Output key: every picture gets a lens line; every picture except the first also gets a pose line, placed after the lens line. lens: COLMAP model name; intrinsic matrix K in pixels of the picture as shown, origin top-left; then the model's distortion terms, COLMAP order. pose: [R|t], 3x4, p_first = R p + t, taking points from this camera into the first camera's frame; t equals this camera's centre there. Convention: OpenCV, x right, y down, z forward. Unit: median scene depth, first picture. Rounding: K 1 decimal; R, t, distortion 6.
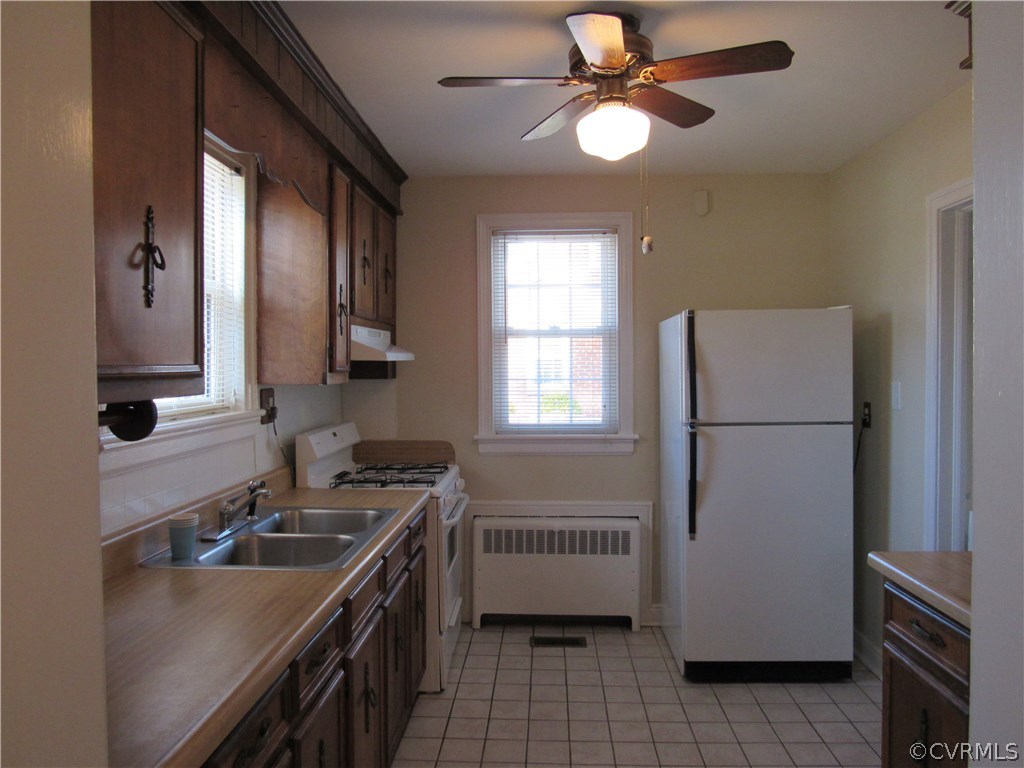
lens RADIAL K [[730.3, 0, 512.0], [0, 730.3, 384.0], [0, 0, 1]] dist [-0.020174, -0.000936]
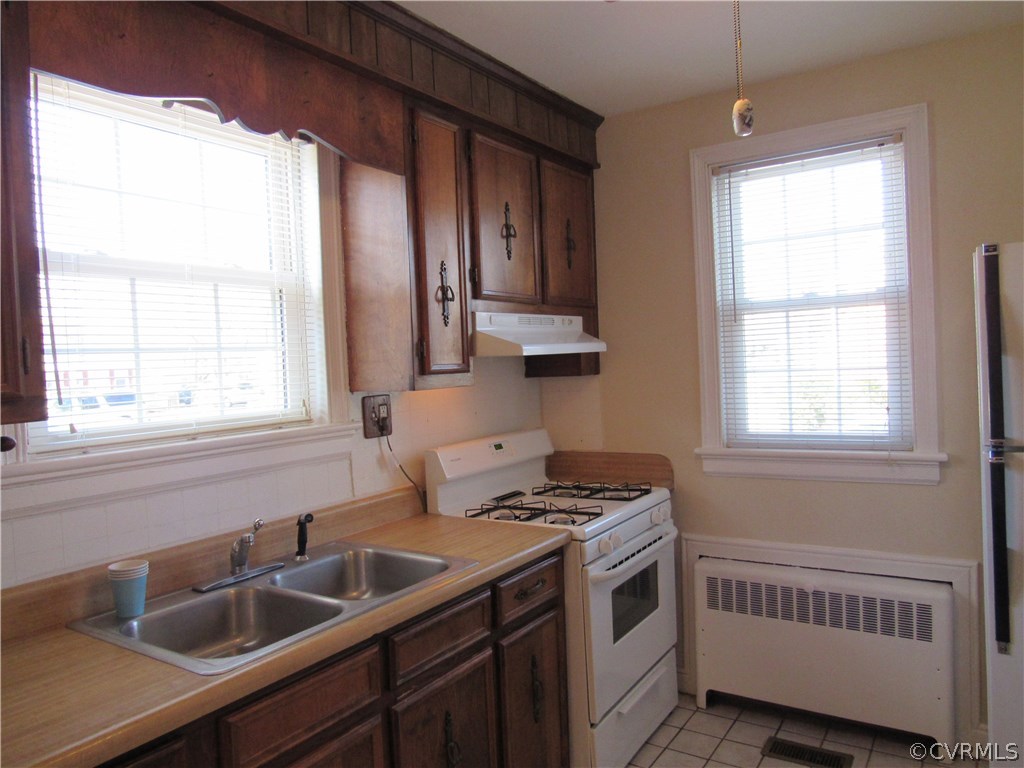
lens RADIAL K [[730.3, 0, 512.0], [0, 730.3, 384.0], [0, 0, 1]] dist [-0.020174, -0.000936]
pose [[0.861698, -0.018466, -0.507086, 0.169703], [0.027566, 0.999565, 0.010442, -0.008404], [0.506672, -0.022976, 0.861832, 0.272515]]
